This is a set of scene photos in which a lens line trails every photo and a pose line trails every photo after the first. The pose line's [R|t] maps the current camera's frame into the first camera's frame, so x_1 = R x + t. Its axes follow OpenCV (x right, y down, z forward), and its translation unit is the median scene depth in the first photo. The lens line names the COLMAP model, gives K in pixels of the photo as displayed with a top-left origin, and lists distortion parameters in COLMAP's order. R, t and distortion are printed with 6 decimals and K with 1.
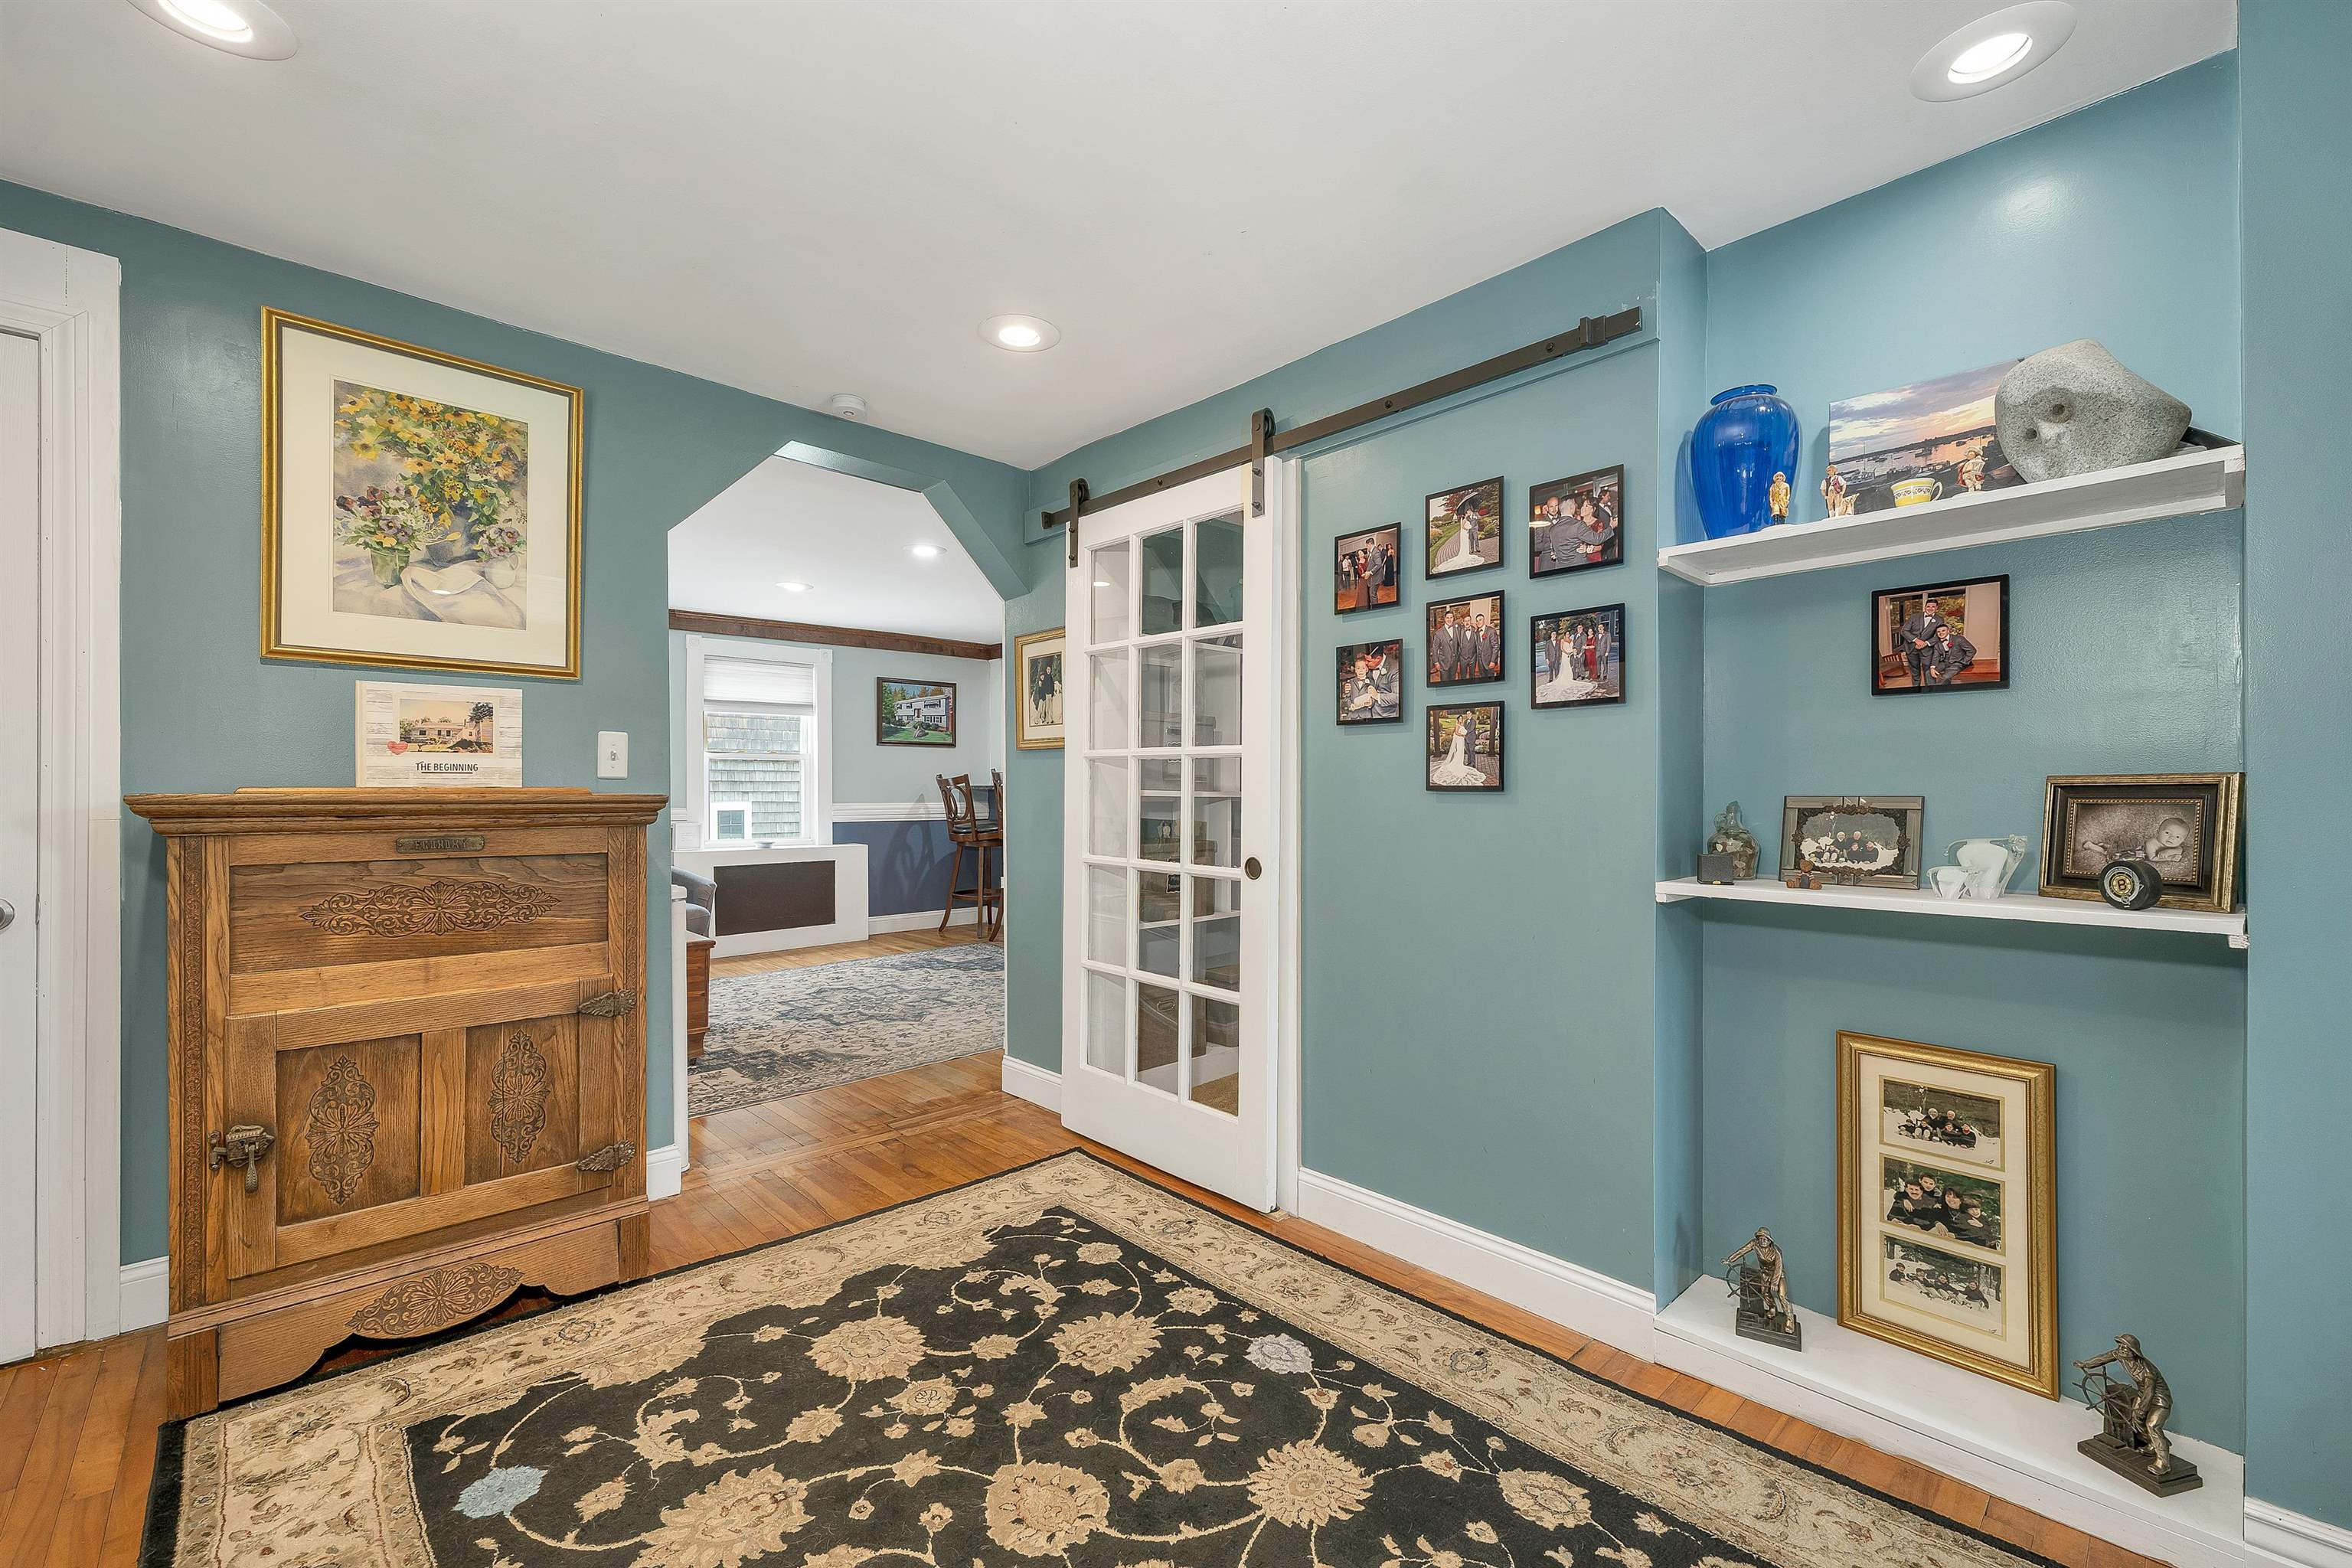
lens RADIAL K [[972.1, 0, 1166.7], [0, 972.1, 788.0], [0, 0, 1]] dist [0.002445, -0.000012]
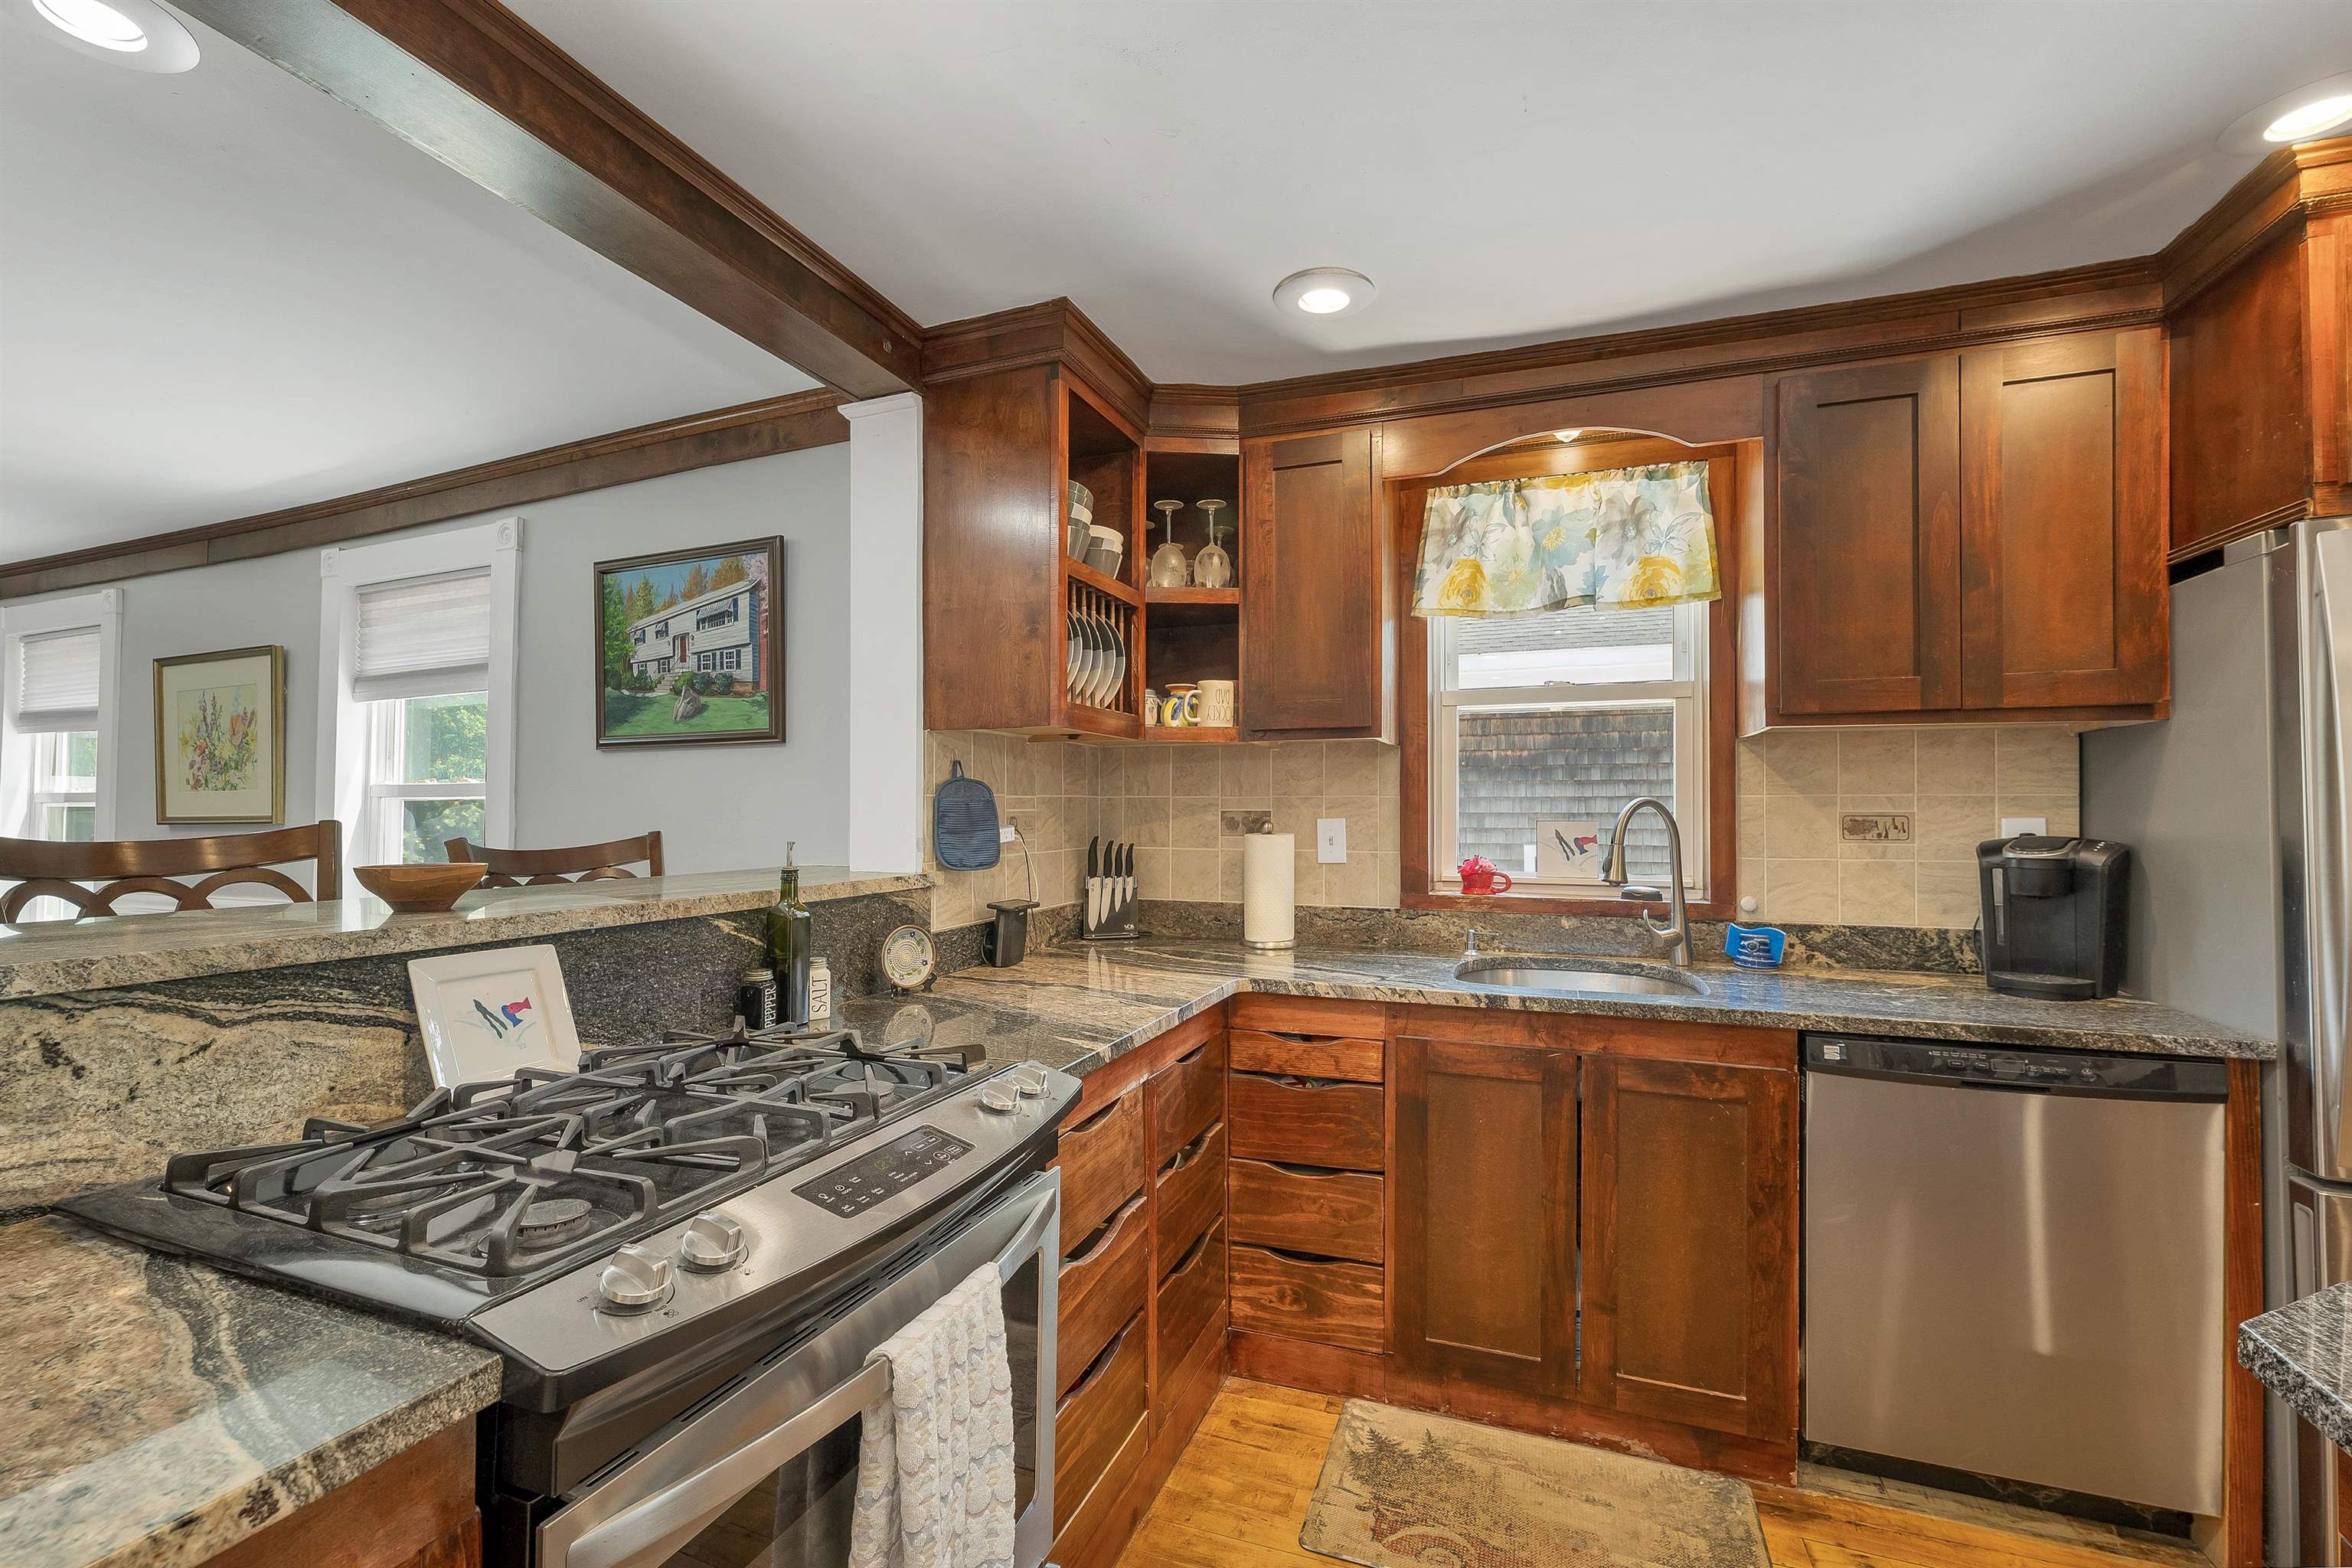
lens RADIAL K [[972.1, 0, 1176.8], [0, 972.1, 805.1], [0, 0, 1]] dist [0.002445, -0.000012]
pose [[0.428320, -0.004108, -0.903618, 0.122735], [0.000835, 0.999991, -0.004150, -0.021949], [0.903627, 0.001023, 0.428320, 1.041445]]
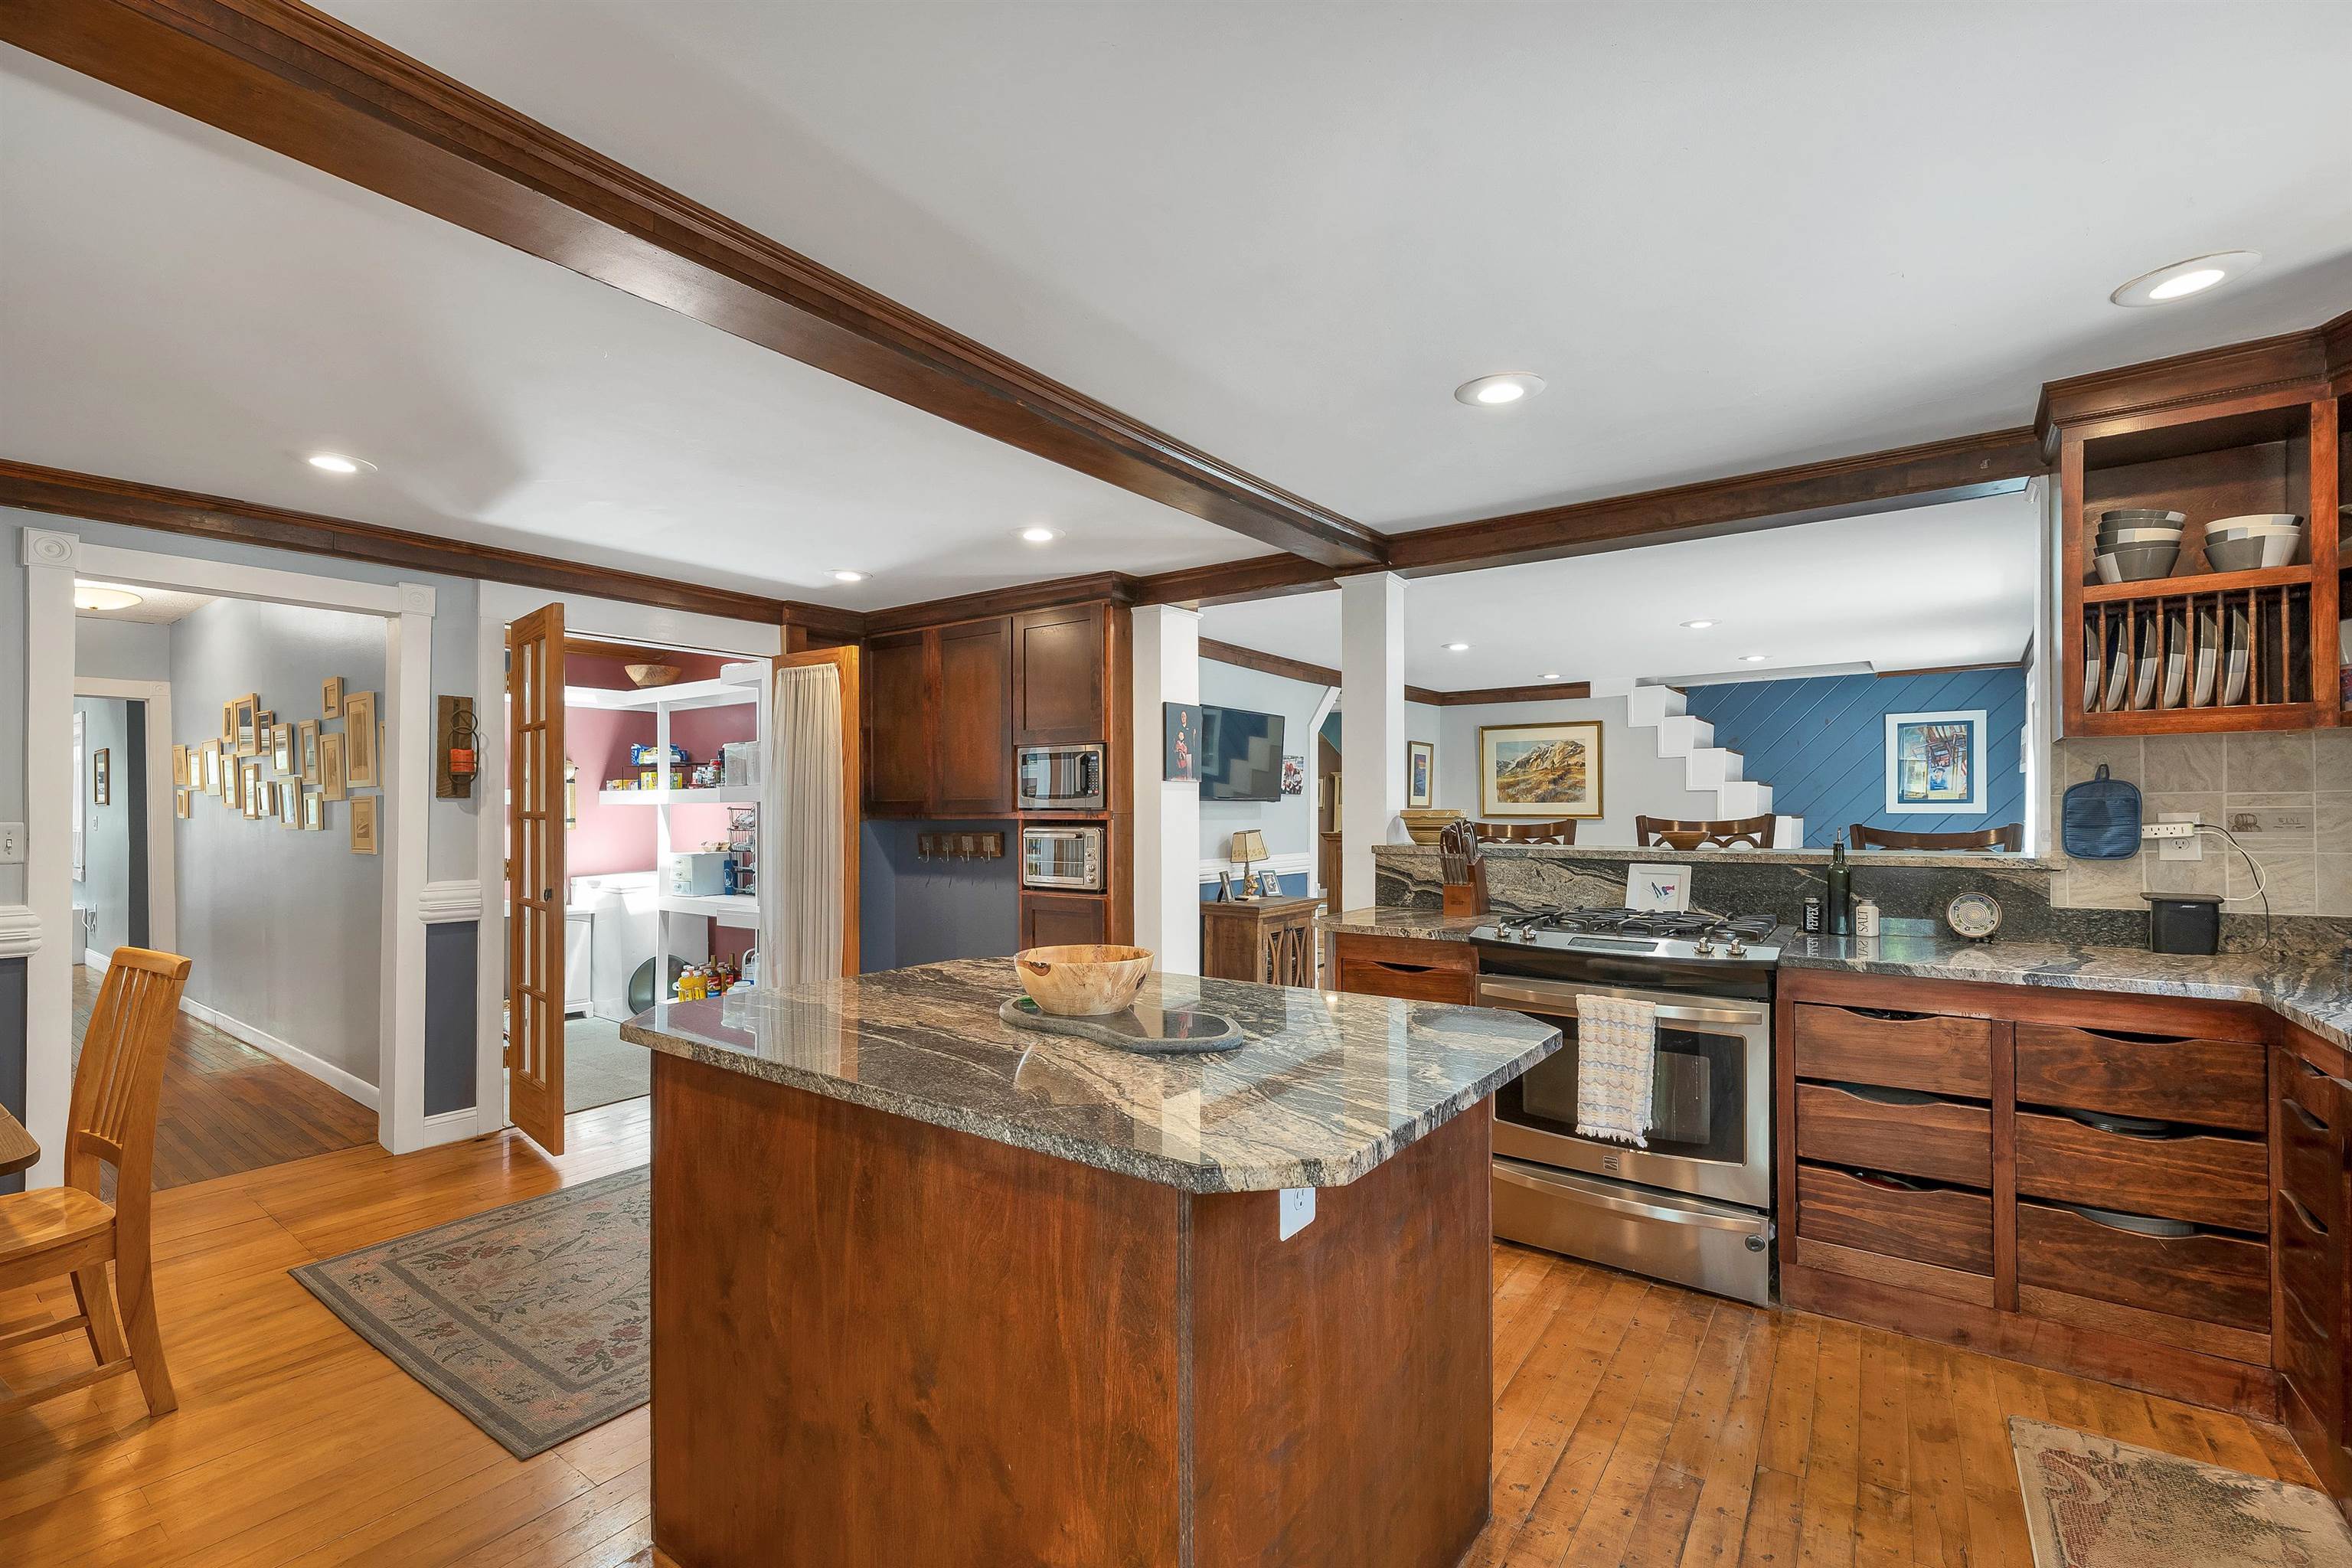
lens RADIAL K [[972.1, 0, 1187.5], [0, 972.1, 804.6], [0, 0, 1]] dist [0.002445, -0.000012]
pose [[-0.983098, 0.008797, -0.182869, 0.192453], [0.010493, 0.999910, -0.008309, -0.023008], [0.182780, -0.010088, -0.983102, 1.329069]]
